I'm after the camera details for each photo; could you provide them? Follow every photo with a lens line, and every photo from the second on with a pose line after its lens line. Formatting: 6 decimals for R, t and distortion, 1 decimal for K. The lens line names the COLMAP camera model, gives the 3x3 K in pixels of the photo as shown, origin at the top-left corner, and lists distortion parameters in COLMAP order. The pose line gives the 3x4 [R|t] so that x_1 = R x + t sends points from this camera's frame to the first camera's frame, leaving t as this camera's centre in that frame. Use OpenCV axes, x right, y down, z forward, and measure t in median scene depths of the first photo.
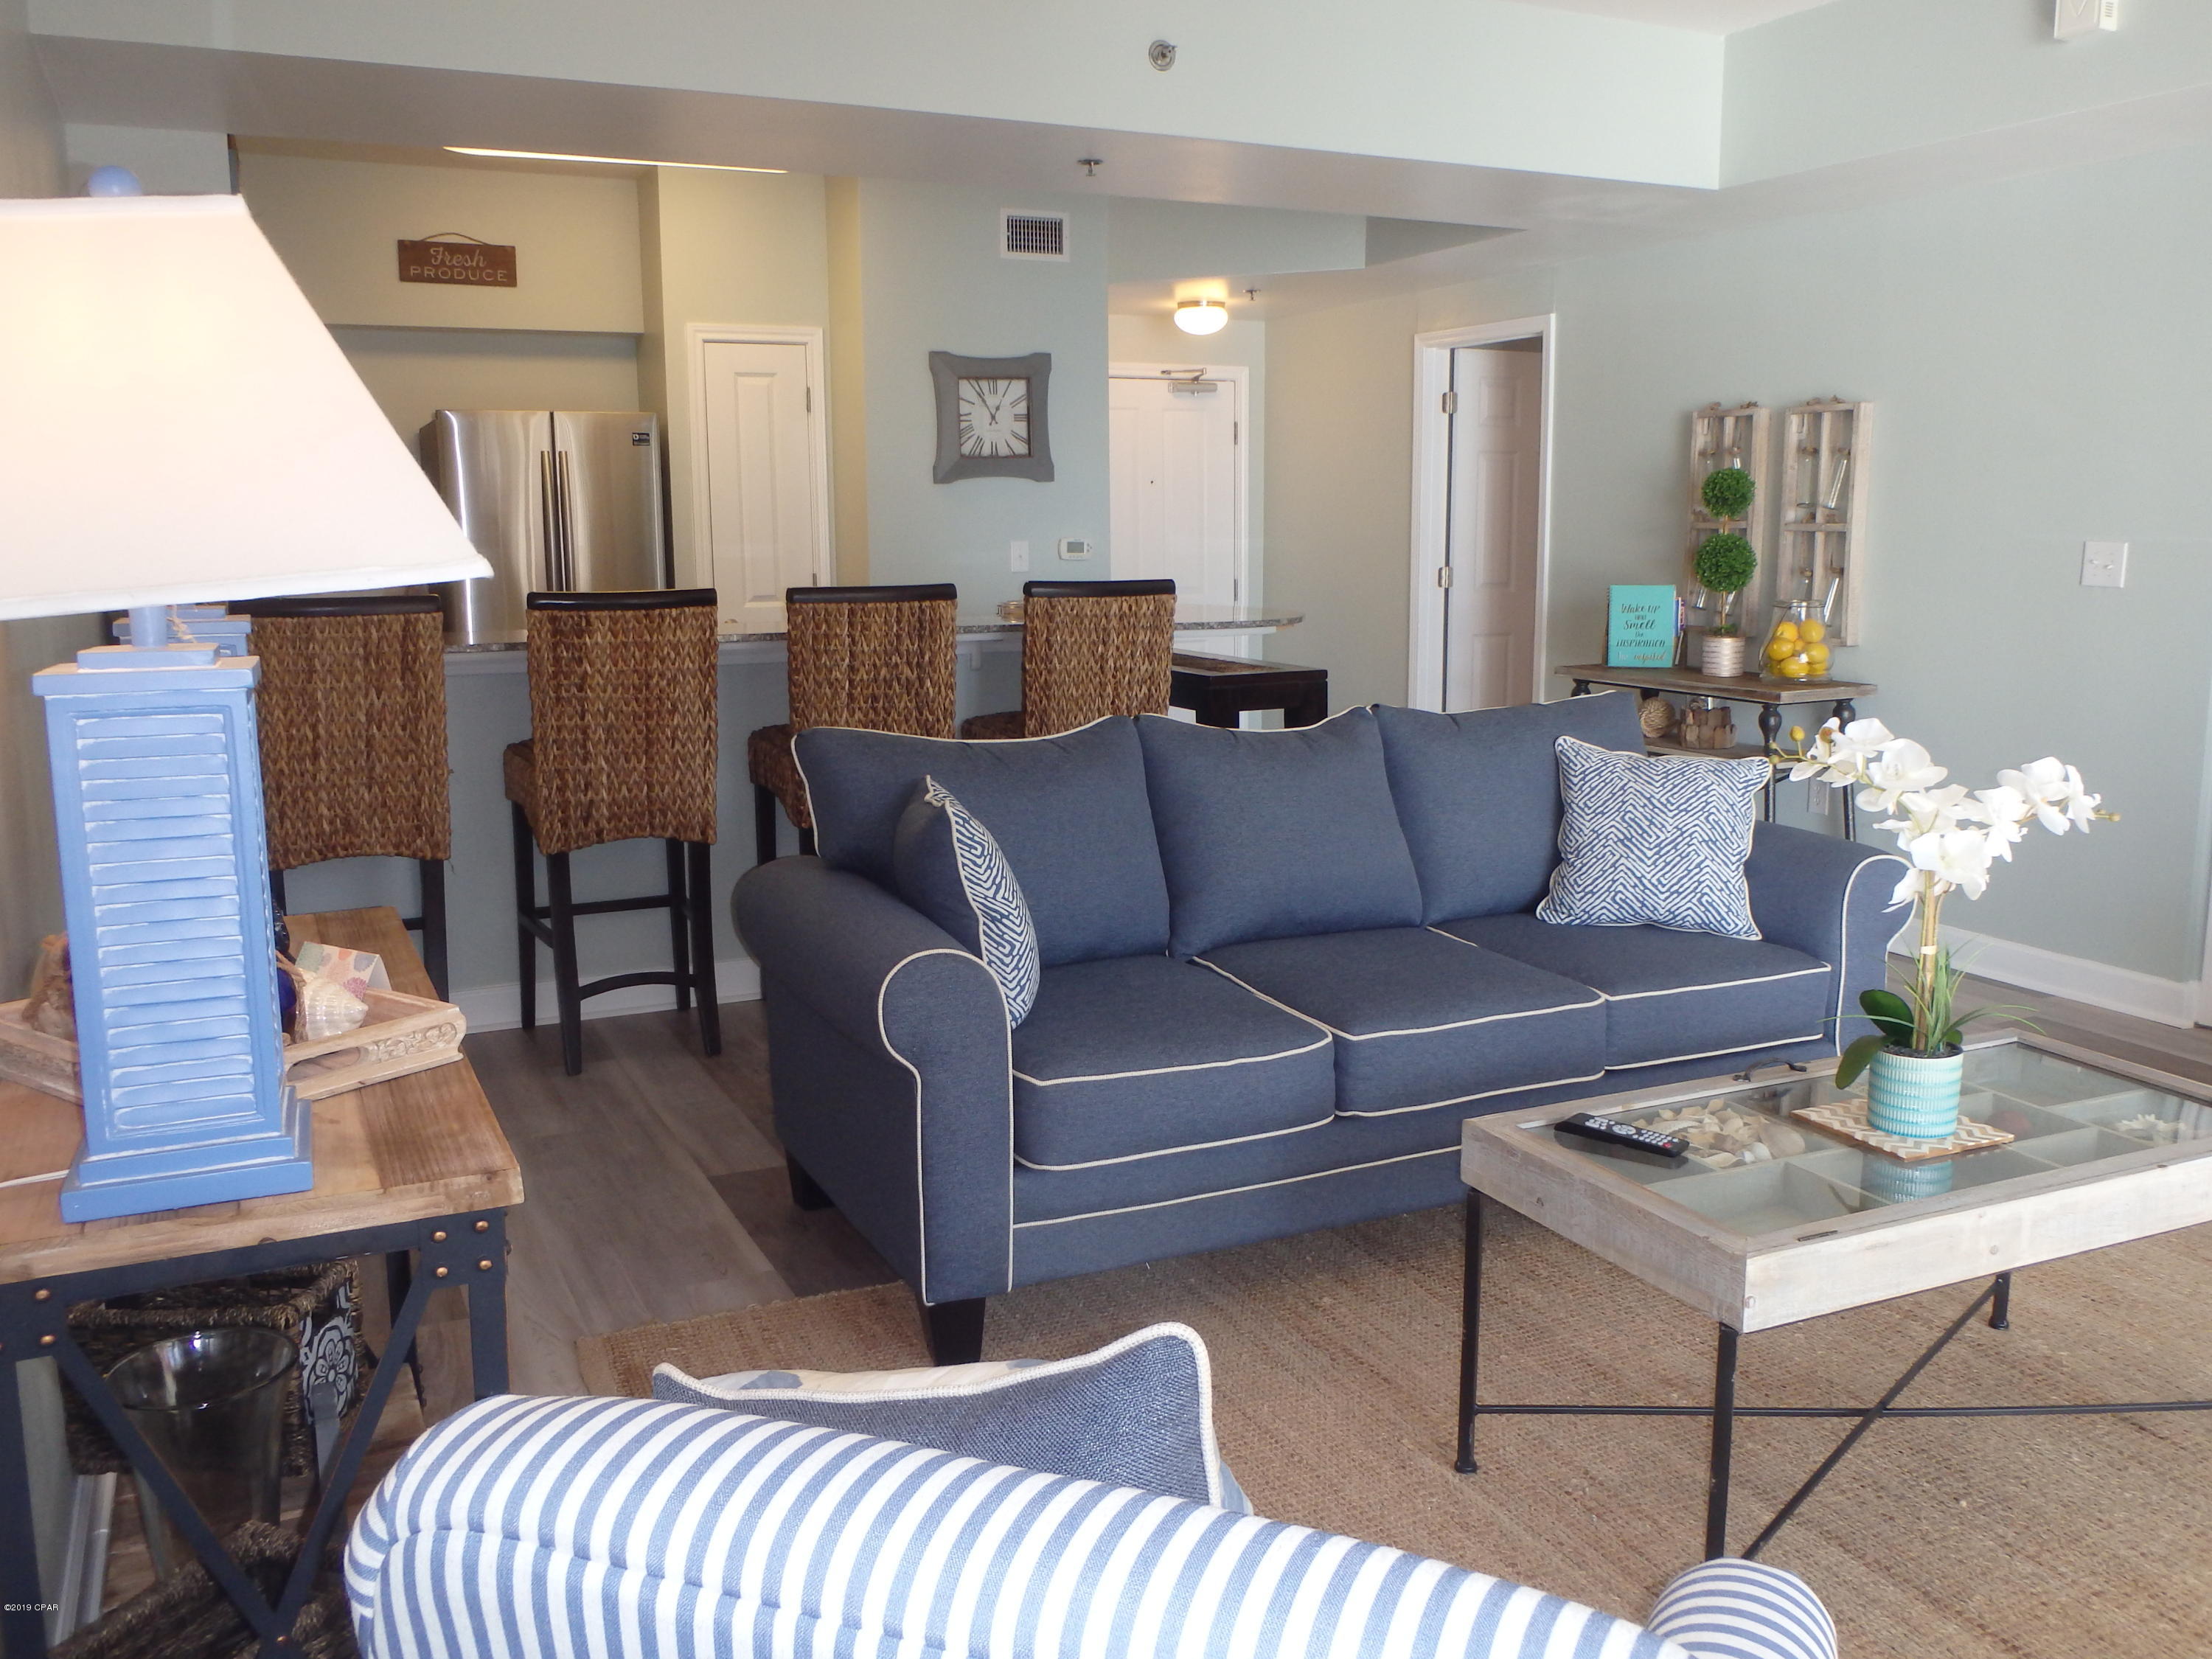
lens RADIAL K [[1820.0, 0, 1106.0], [0, 1820.0, 829.5], [0, 0, 1]] dist [-0.028330, 0.000902]
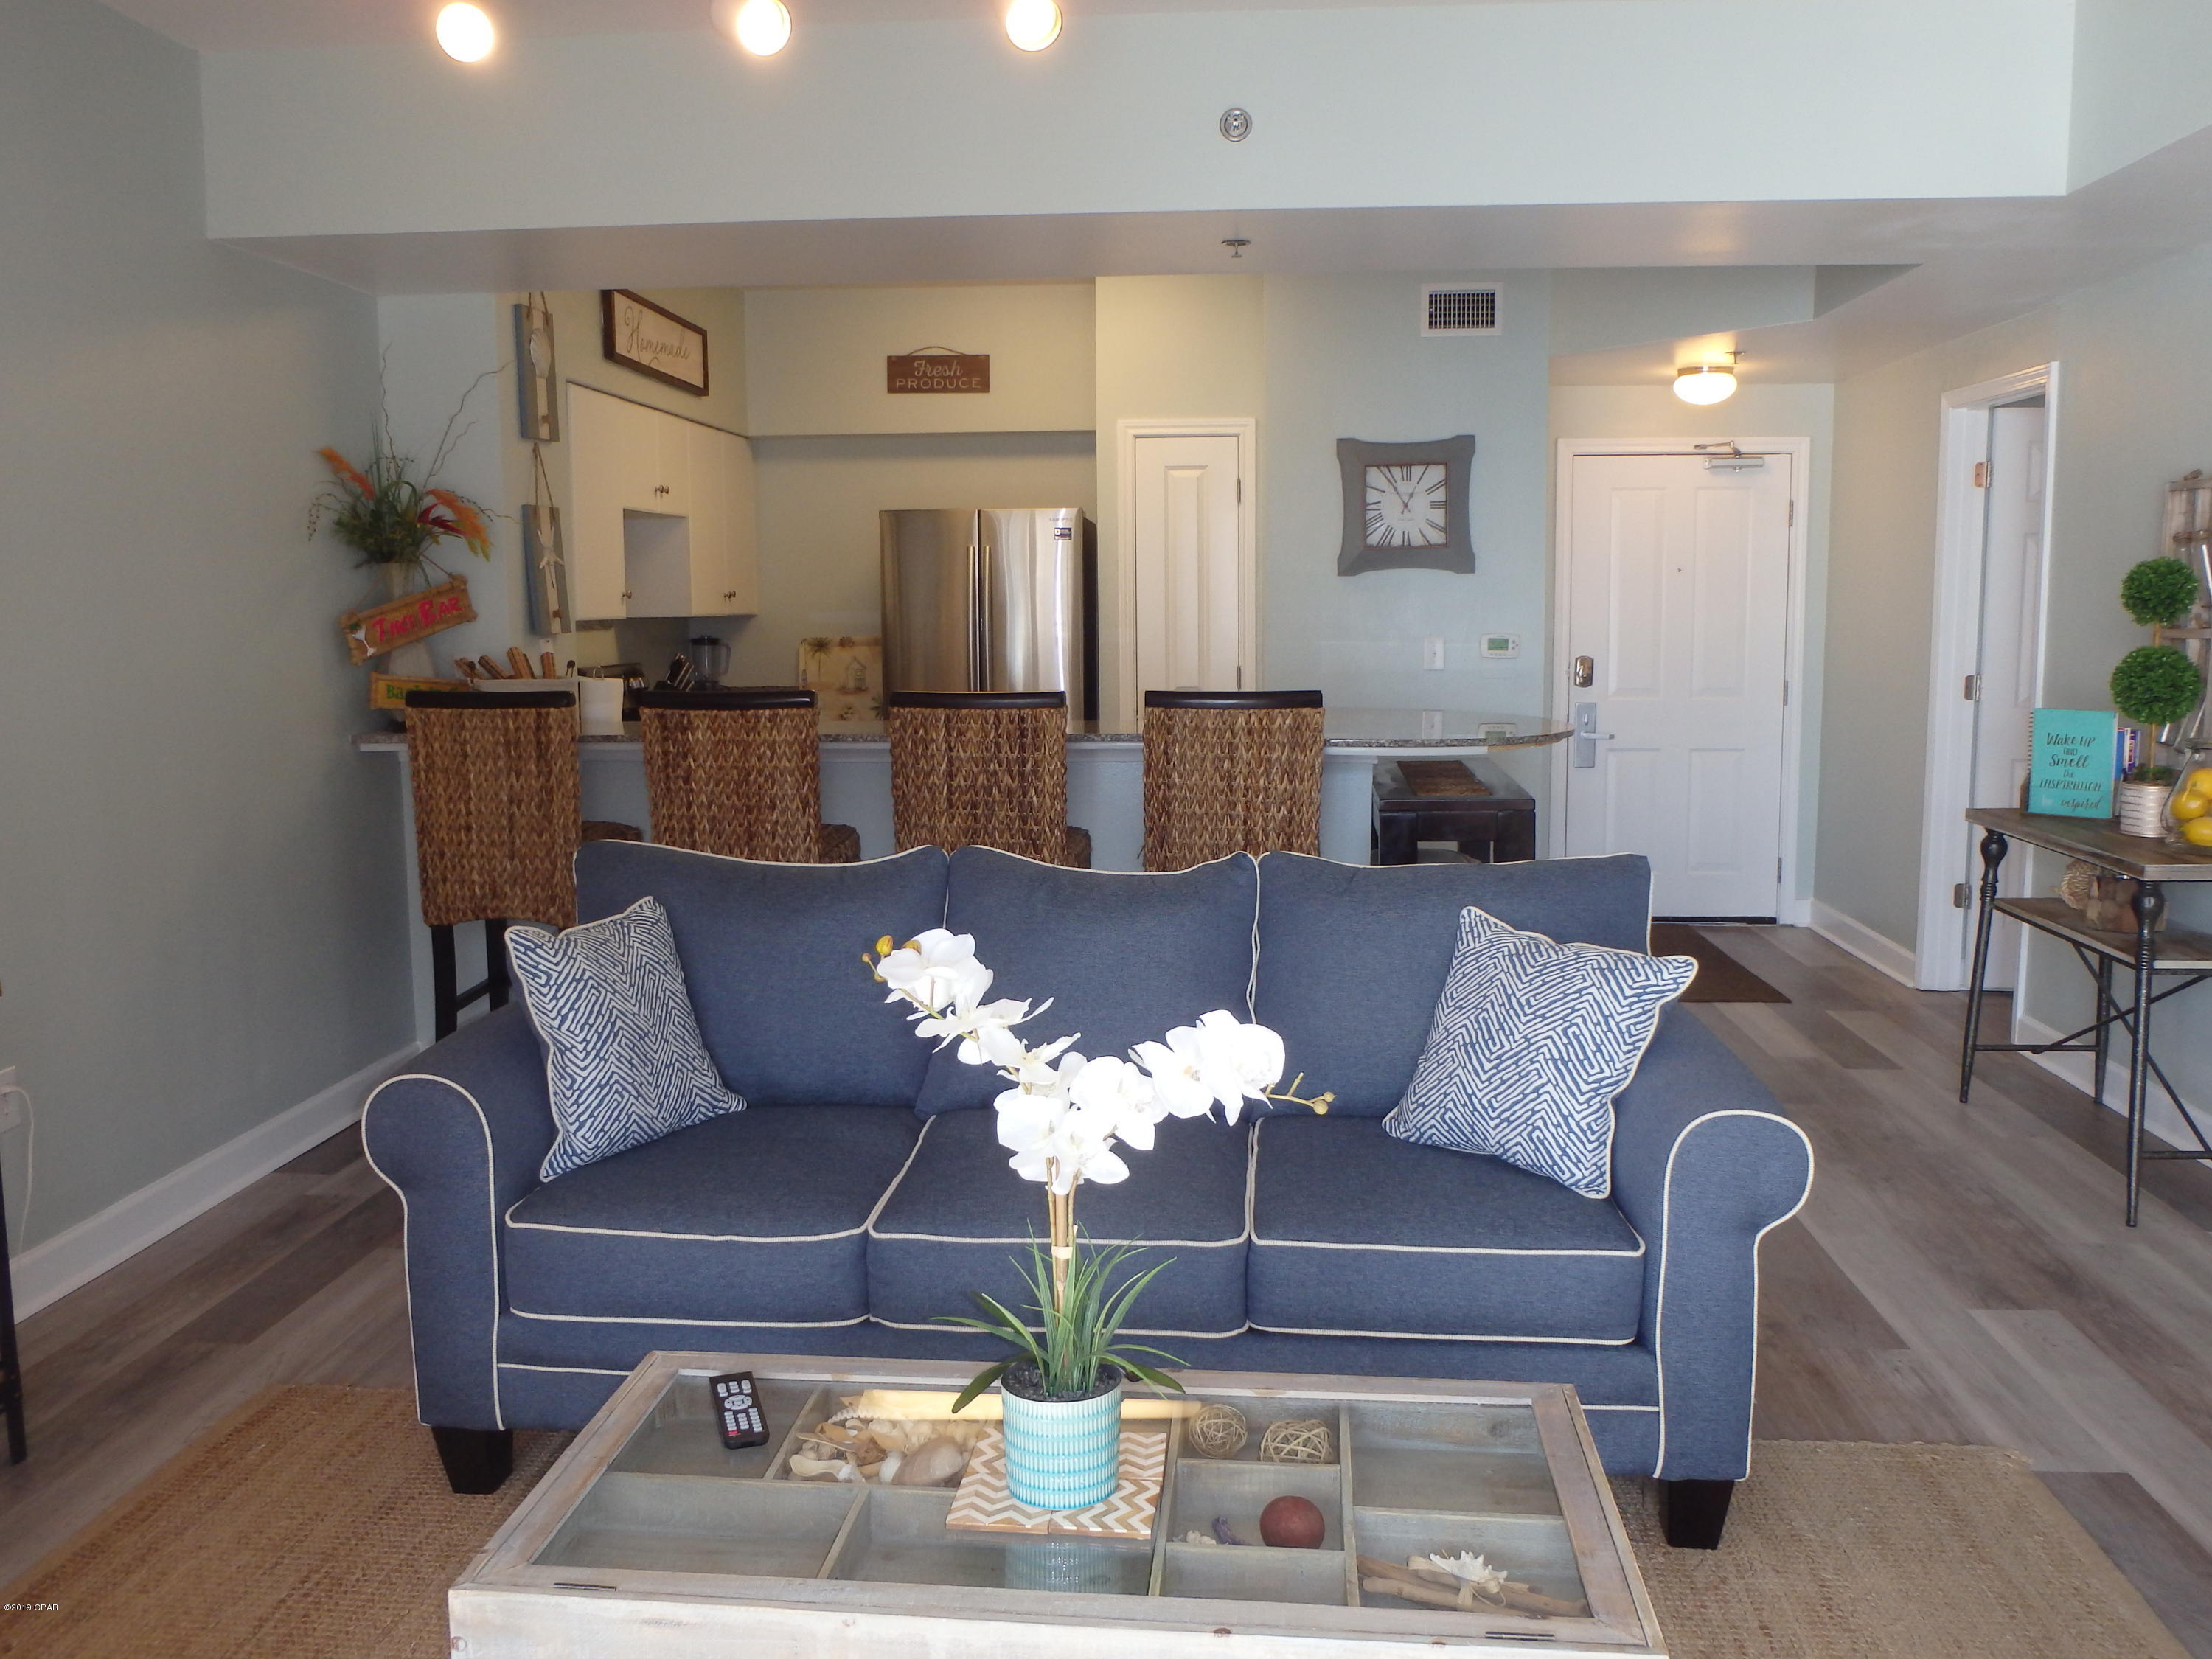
lens RADIAL K [[1820.0, 0, 1106.0], [0, 1820.0, 829.5], [0, 0, 1]] dist [-0.028330, 0.000902]
pose [[0.869364, 0.065357, -0.489831, 0.411324], [-0.083572, 0.996383, -0.015380, -0.048779], [0.487054, 0.054307, 0.871682, 0.172291]]
